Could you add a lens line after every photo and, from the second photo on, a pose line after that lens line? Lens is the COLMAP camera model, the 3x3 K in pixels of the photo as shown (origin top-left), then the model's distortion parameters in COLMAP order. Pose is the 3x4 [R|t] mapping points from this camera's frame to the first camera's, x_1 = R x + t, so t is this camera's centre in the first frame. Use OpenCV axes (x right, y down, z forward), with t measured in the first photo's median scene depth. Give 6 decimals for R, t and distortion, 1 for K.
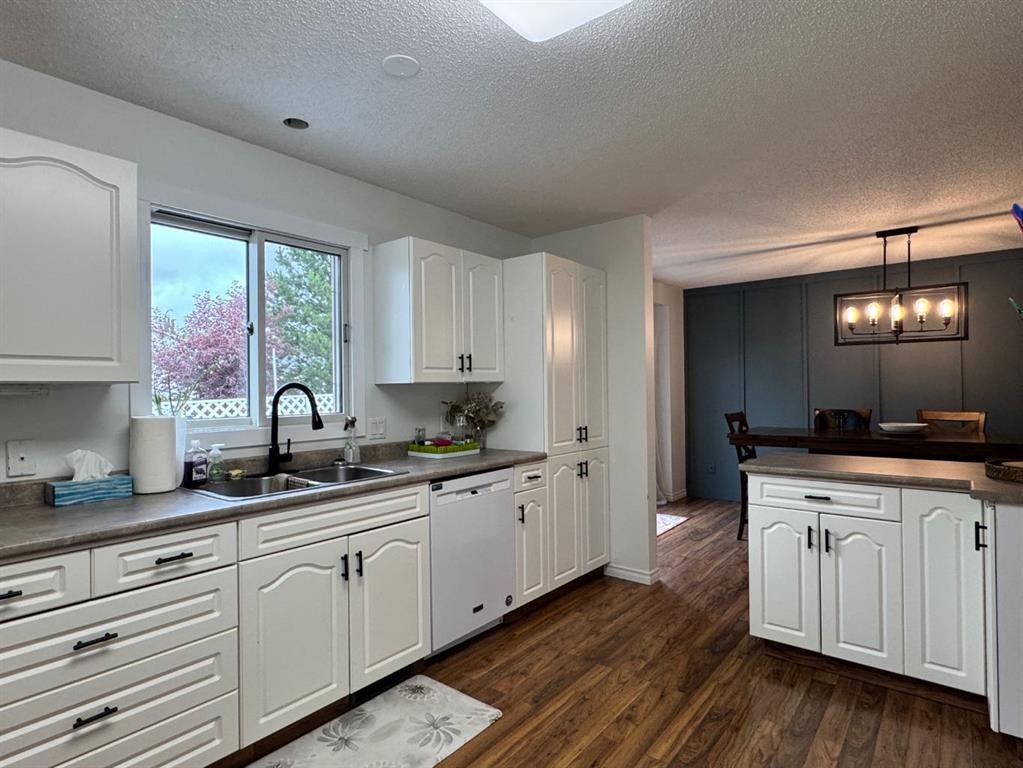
lens RADIAL K [[550.3, 0, 514.3], [0, 550.3, 384.5], [0, 0, 1]] dist [-0.012987, 0.005429]
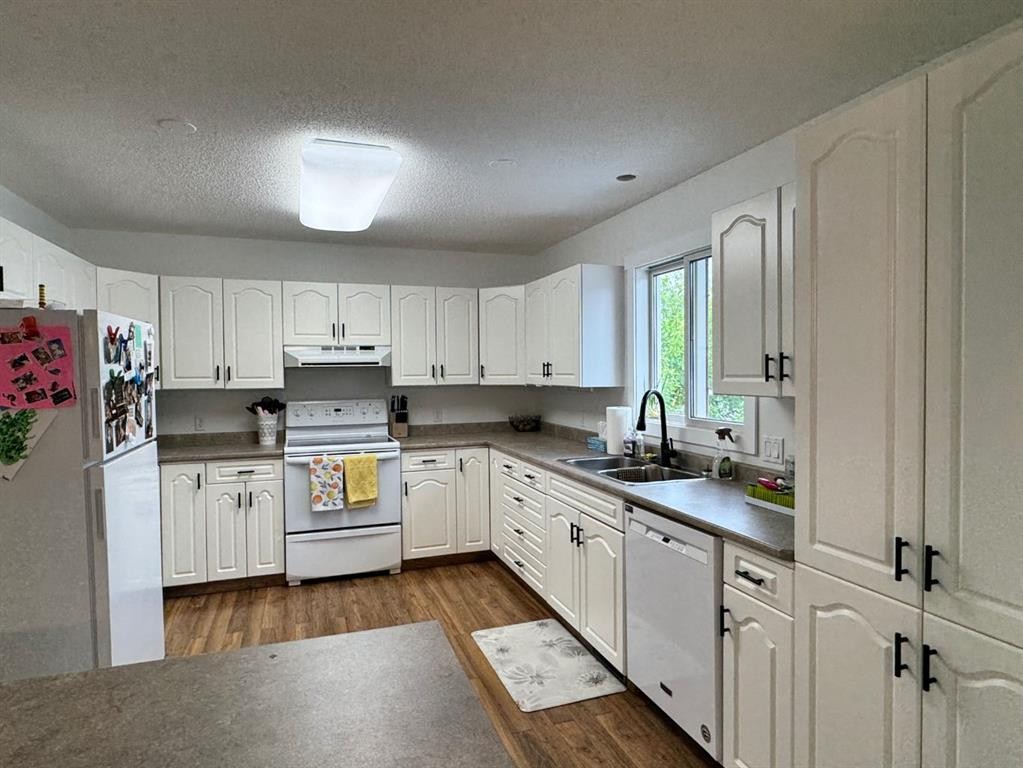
lens RADIAL K [[584.6, 0, 499.6], [0, 584.6, 384.1], [0, 0, 1]] dist [-0.007731, 0.007900]
pose [[-0.534709, 0.039799, -0.844099, 0.807077], [0.023323, 0.999205, 0.032339, -0.060966], [0.844714, -0.002395, -0.535212, 1.355553]]
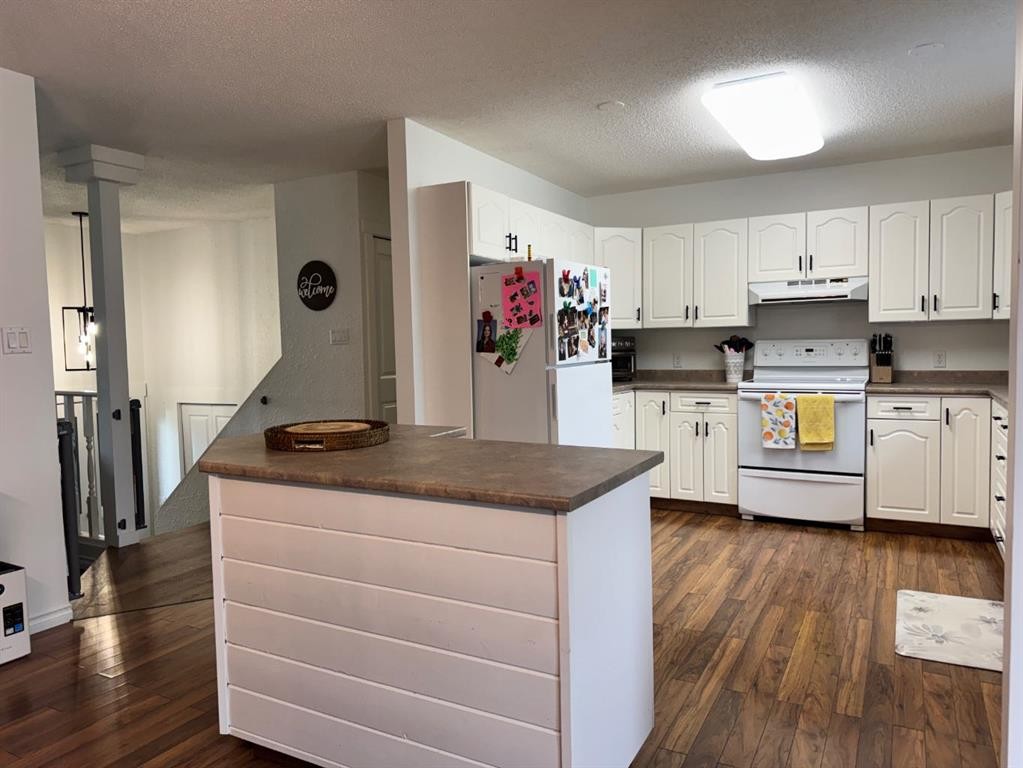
lens RADIAL K [[711.9, 0, 518.3], [0, 711.9, 383.0], [0, 0, 1]] dist [0.059095, -0.067985]
pose [[-0.983217, 0.044236, -0.176997, 0.743781], [0.034884, 0.997843, 0.055608, 0.016010], [0.179075, 0.048500, -0.982639, 1.844092]]
